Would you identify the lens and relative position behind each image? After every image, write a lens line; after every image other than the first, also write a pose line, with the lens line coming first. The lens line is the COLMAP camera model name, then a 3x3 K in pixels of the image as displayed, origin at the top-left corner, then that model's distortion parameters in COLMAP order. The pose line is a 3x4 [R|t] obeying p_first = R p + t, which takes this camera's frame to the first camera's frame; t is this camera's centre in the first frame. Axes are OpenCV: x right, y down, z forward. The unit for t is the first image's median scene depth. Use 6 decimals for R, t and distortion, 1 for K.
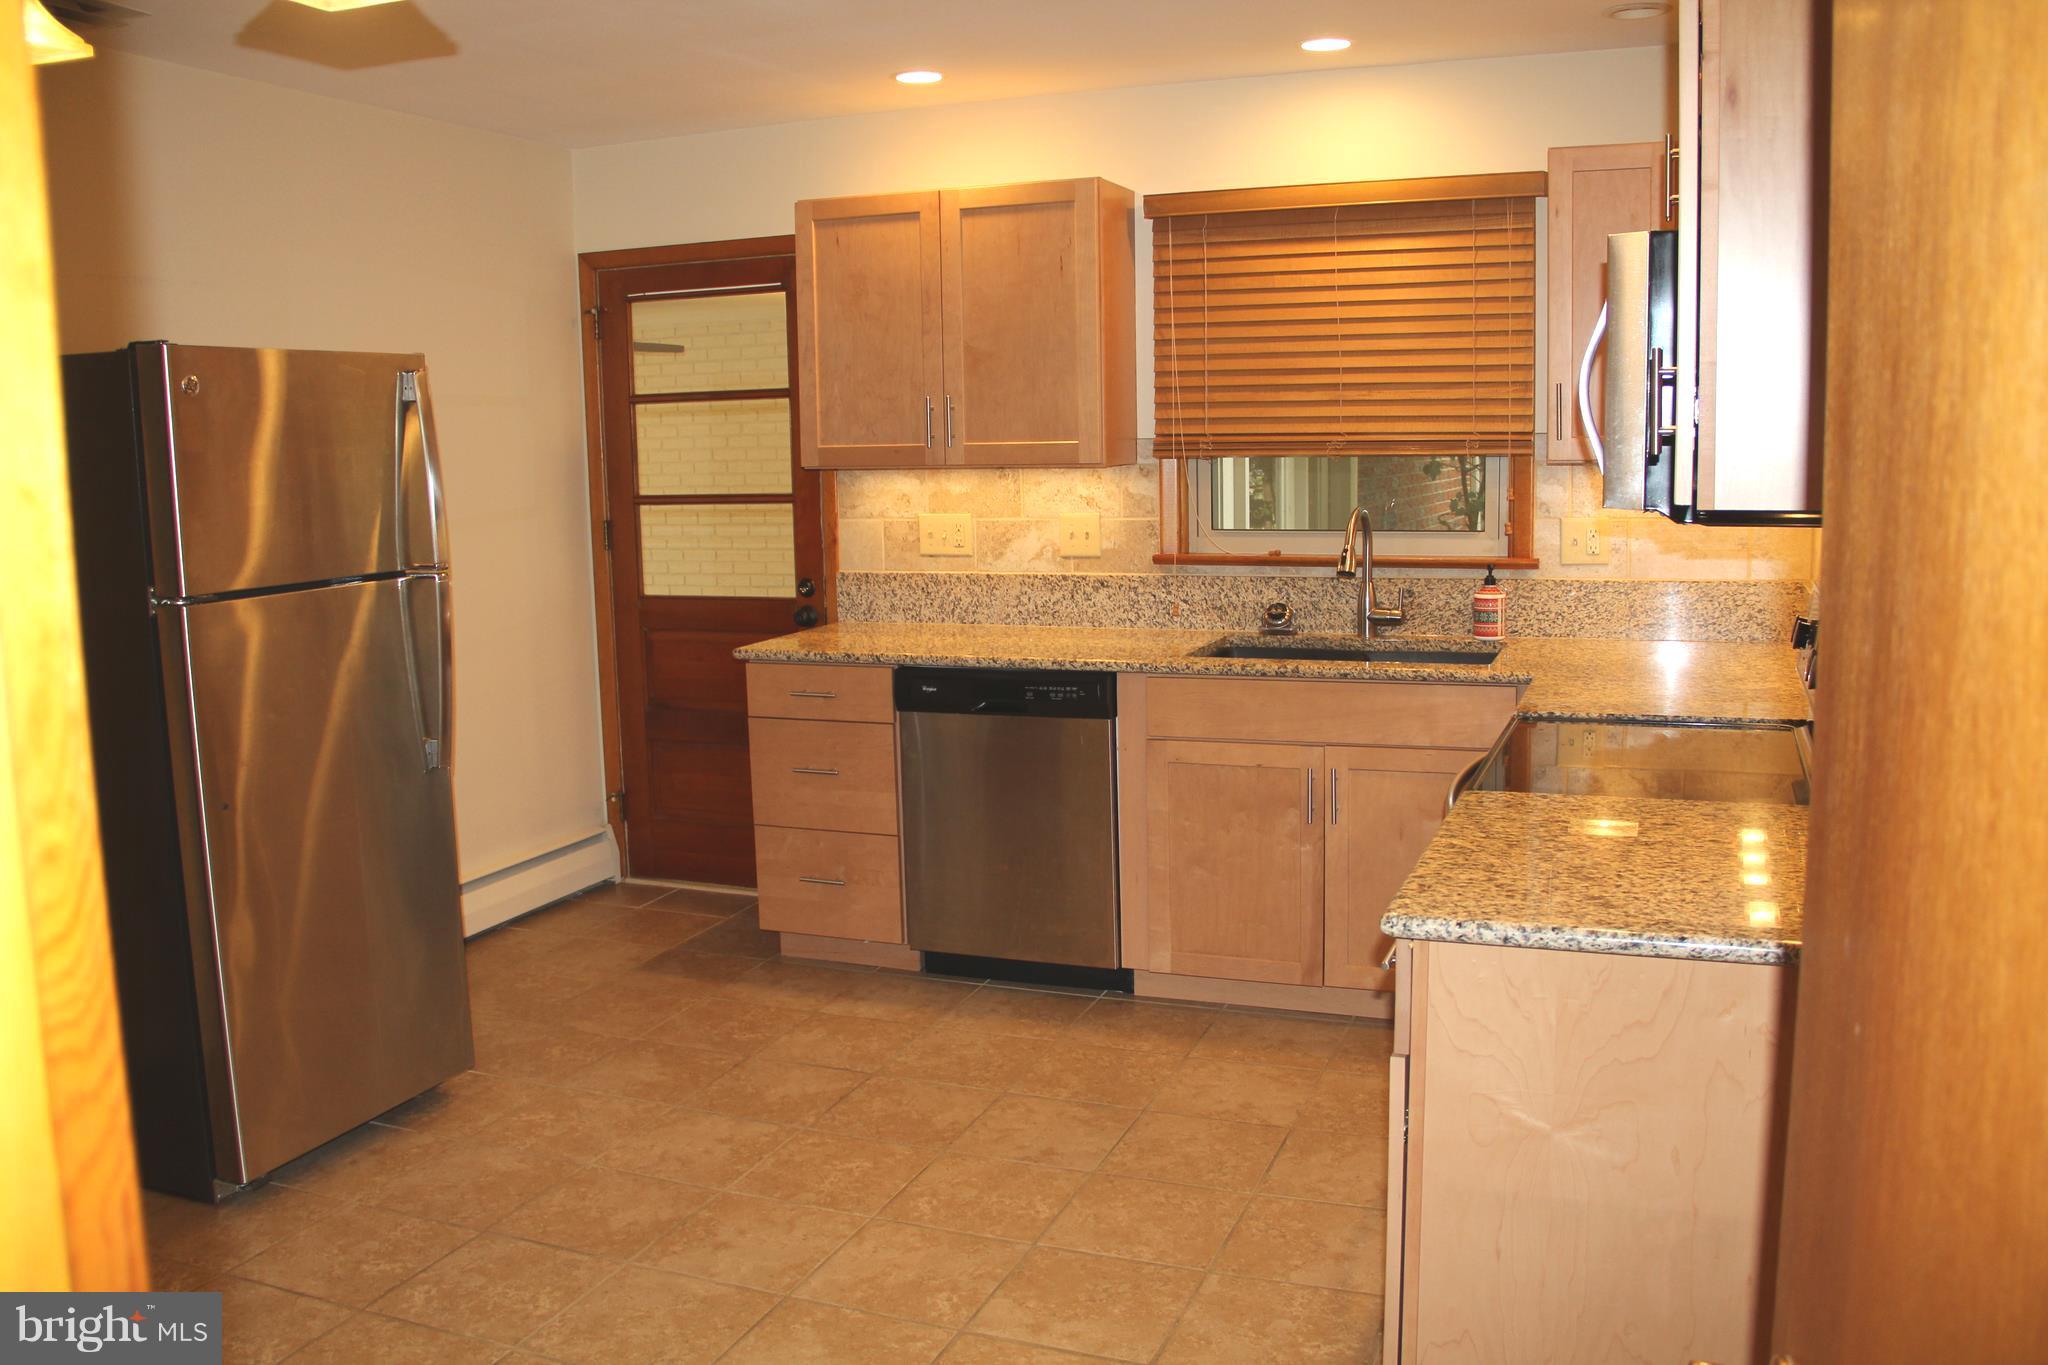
lens RADIAL K [[1692.8, 0, 1024.0], [0, 1692.8, 682.5], [0, 0, 1]] dist [-0.183571, 0.139085]
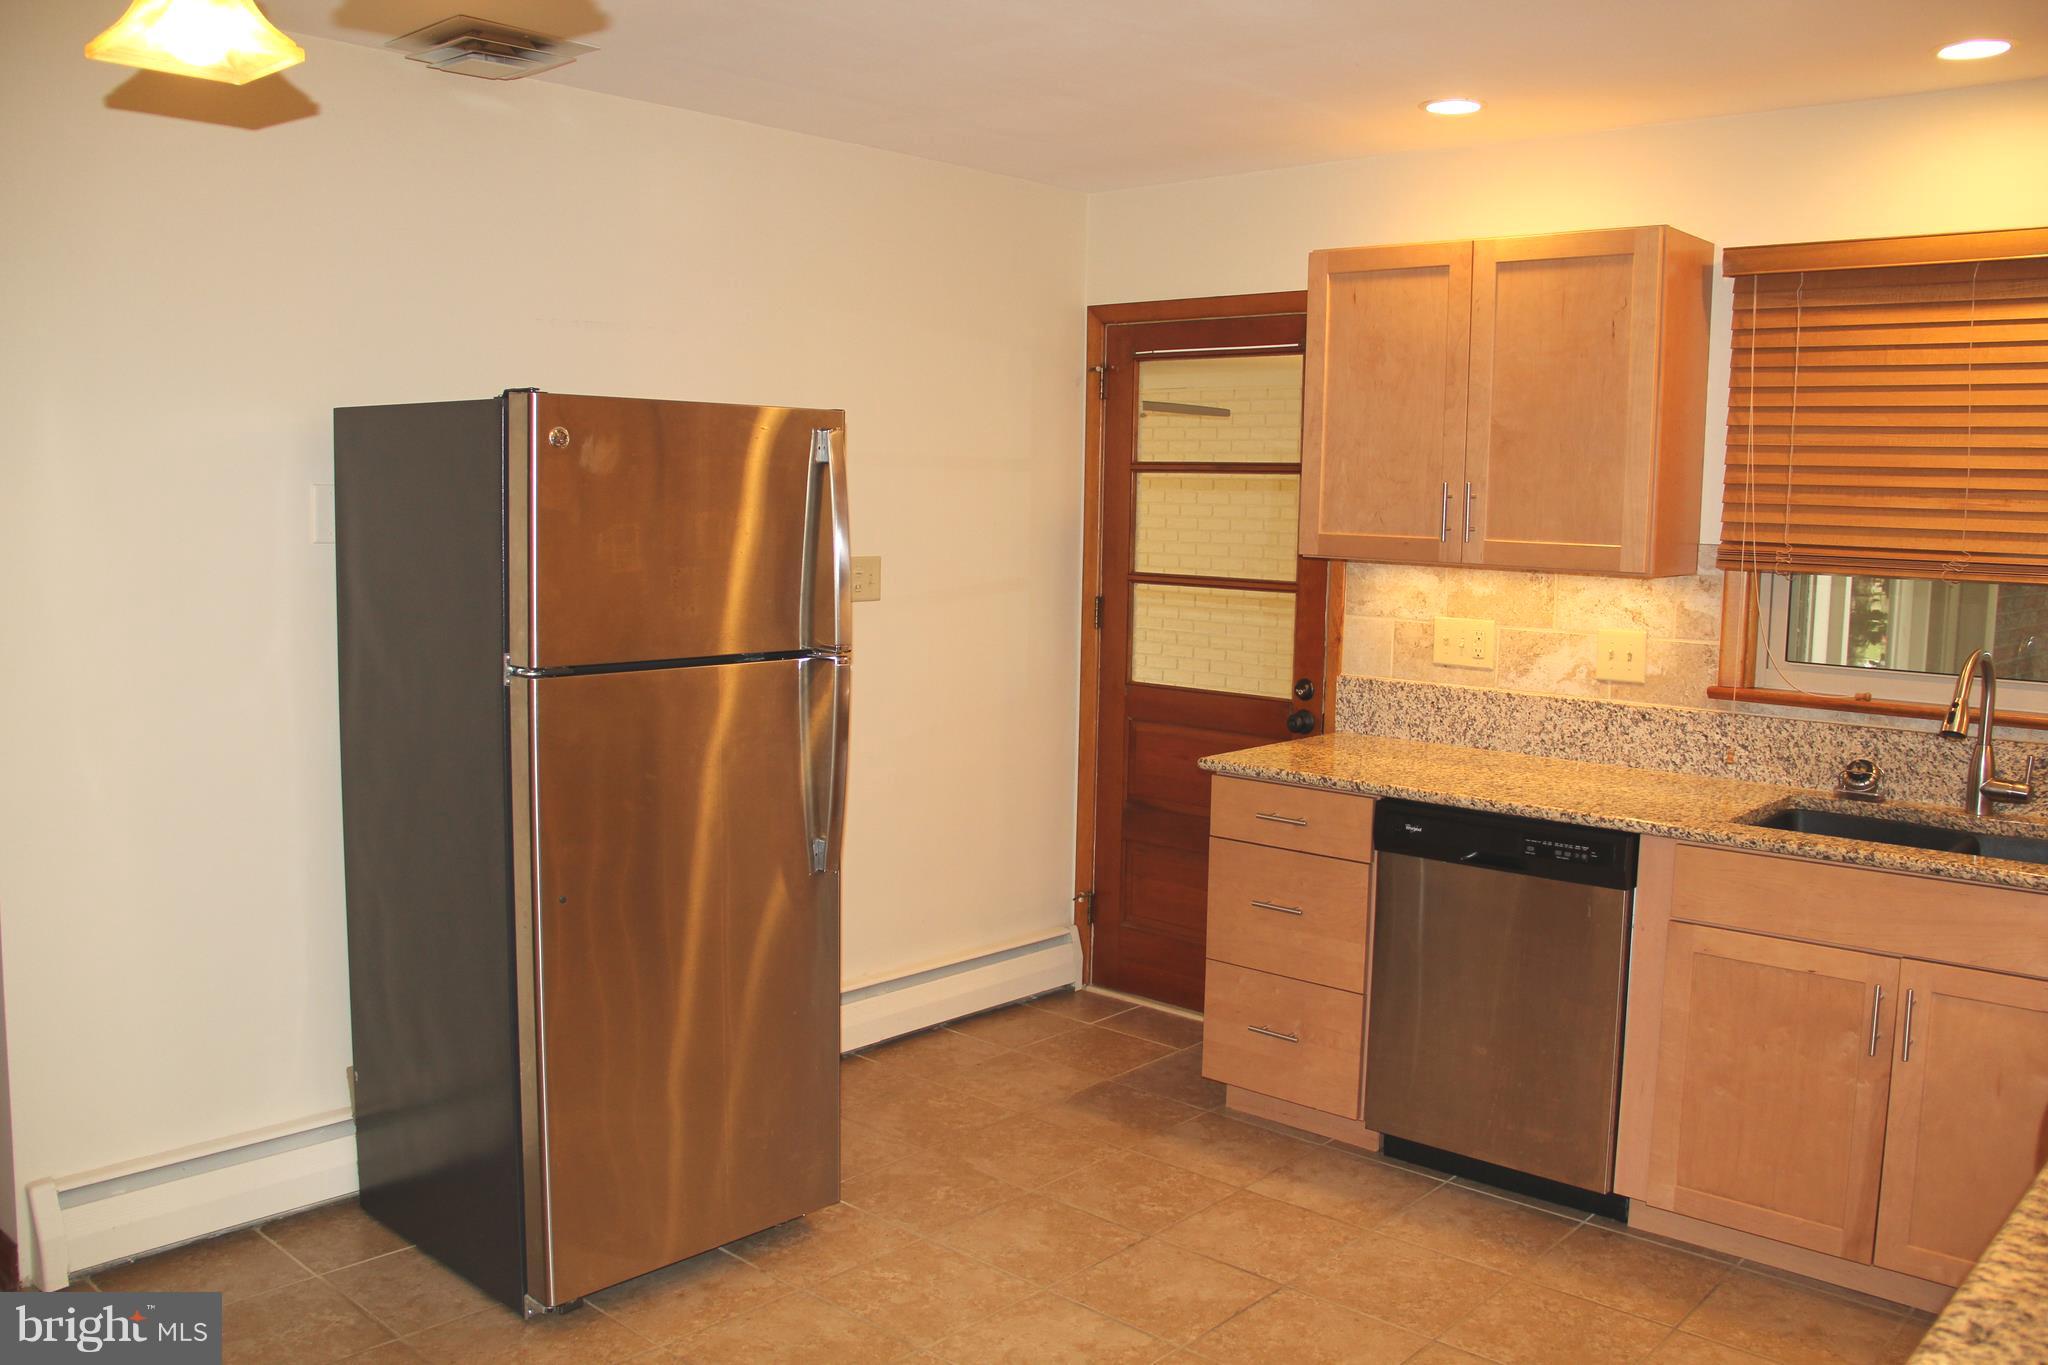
lens RADIAL K [[1692.8, 0, 1024.0], [0, 1692.8, 682.5], [0, 0, 1]] dist [-0.183571, 0.139085]
pose [[0.935529, 0.076627, -0.344838, 0.042708], [-0.089203, 0.995798, -0.020727, -0.032706], [0.341801, 0.050151, 0.938433, 0.141603]]
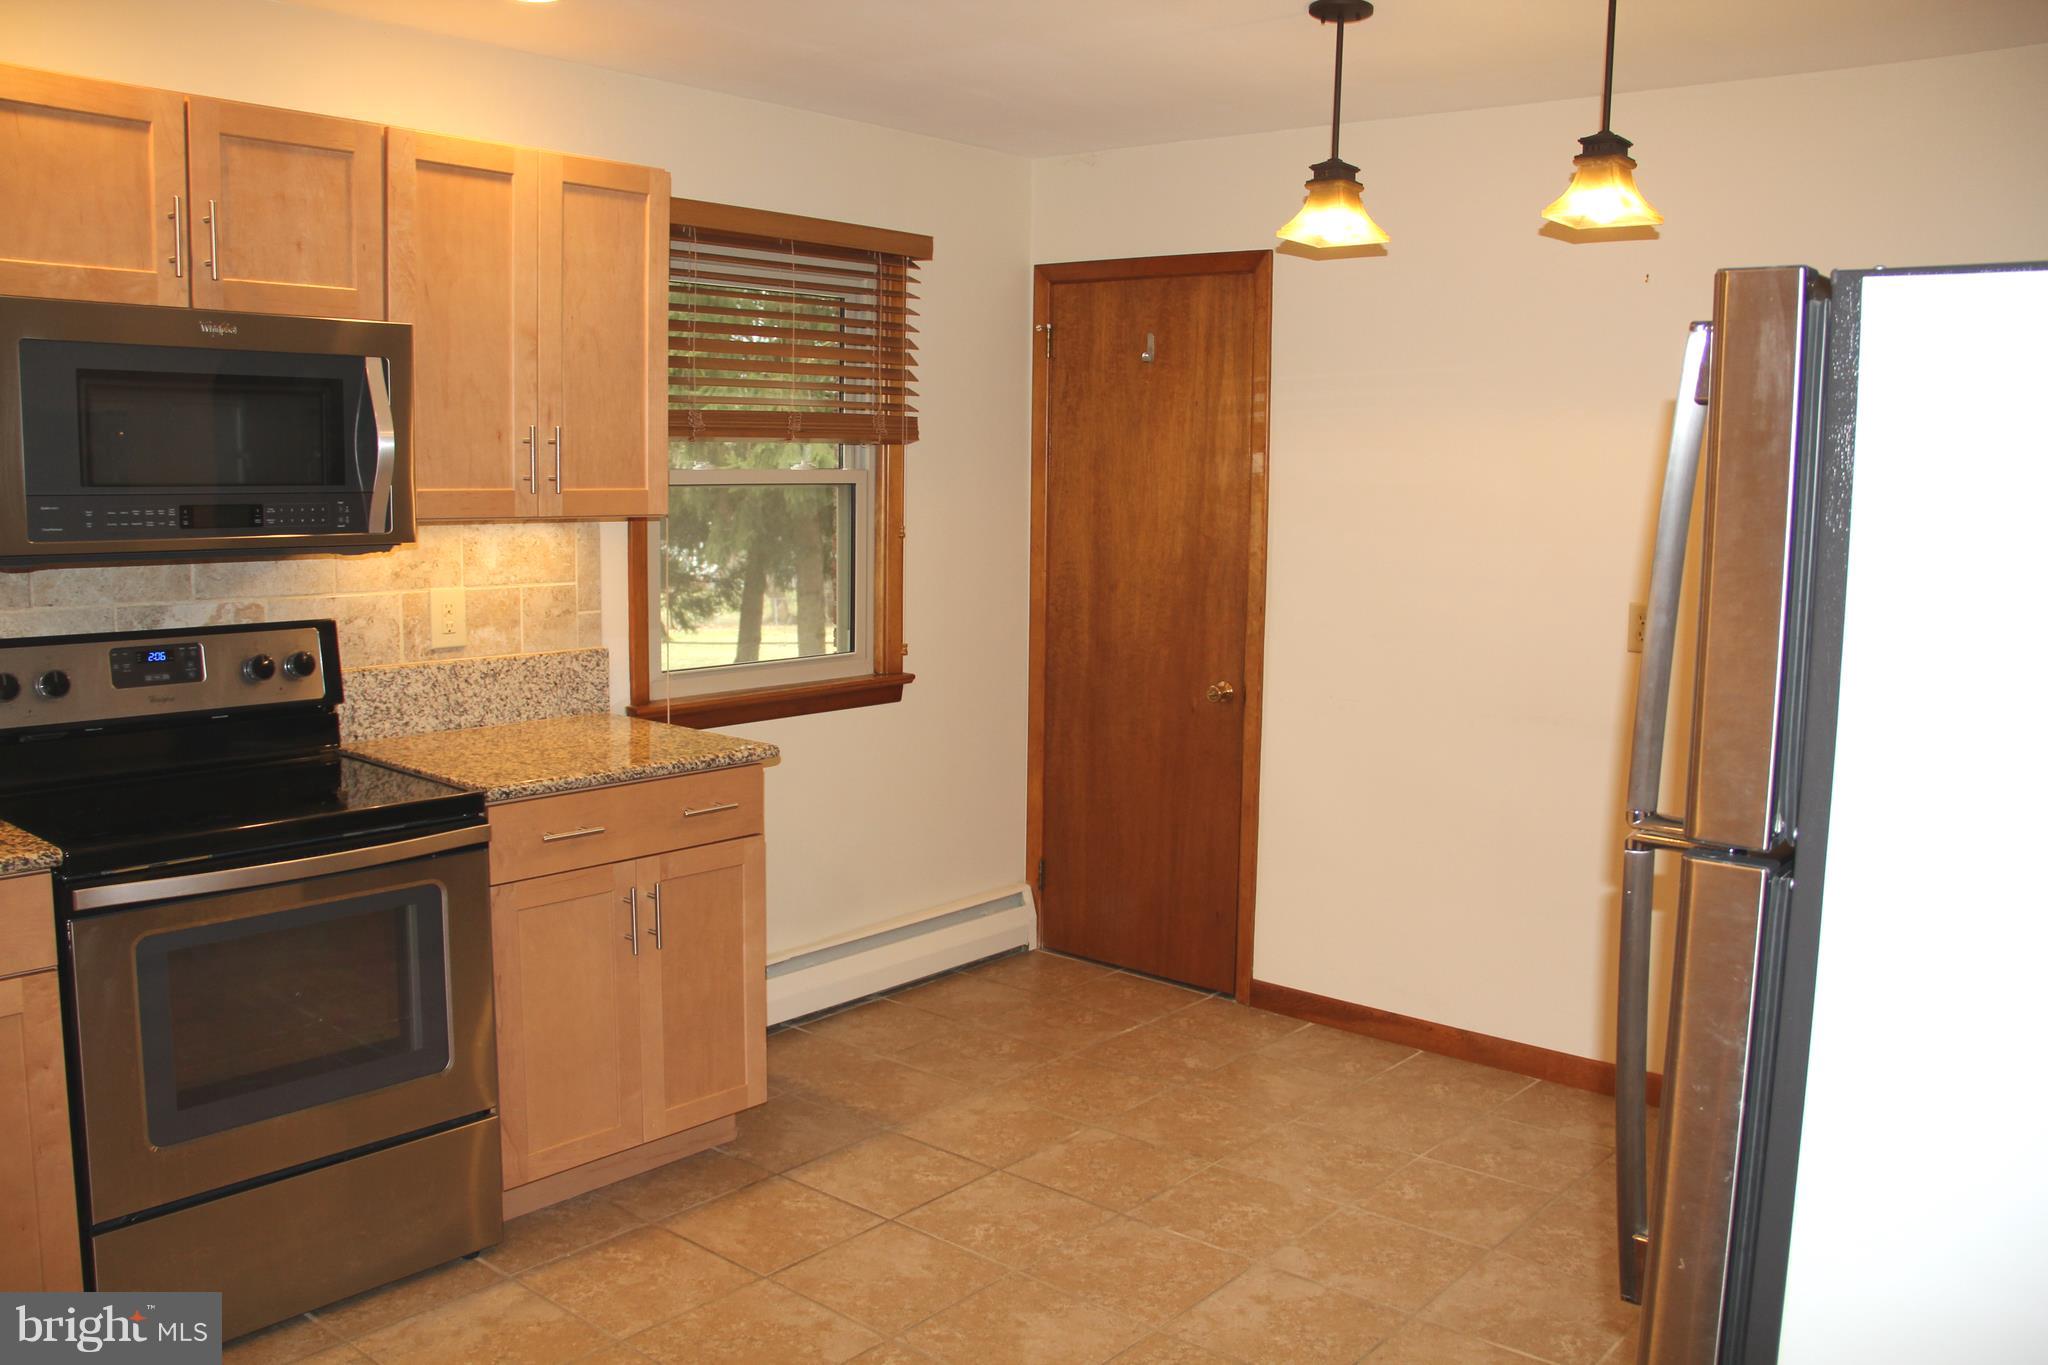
lens RADIAL K [[1692.8, 0, 1024.0], [0, 1692.8, 682.5], [0, 0, 1]] dist [-0.183571, 0.139085]
pose [[-0.948522, -0.034001, 0.314880, -0.261692], [0.049347, 0.966212, 0.252981, -0.162145], [-0.312842, 0.255497, -0.914796, 1.103356]]
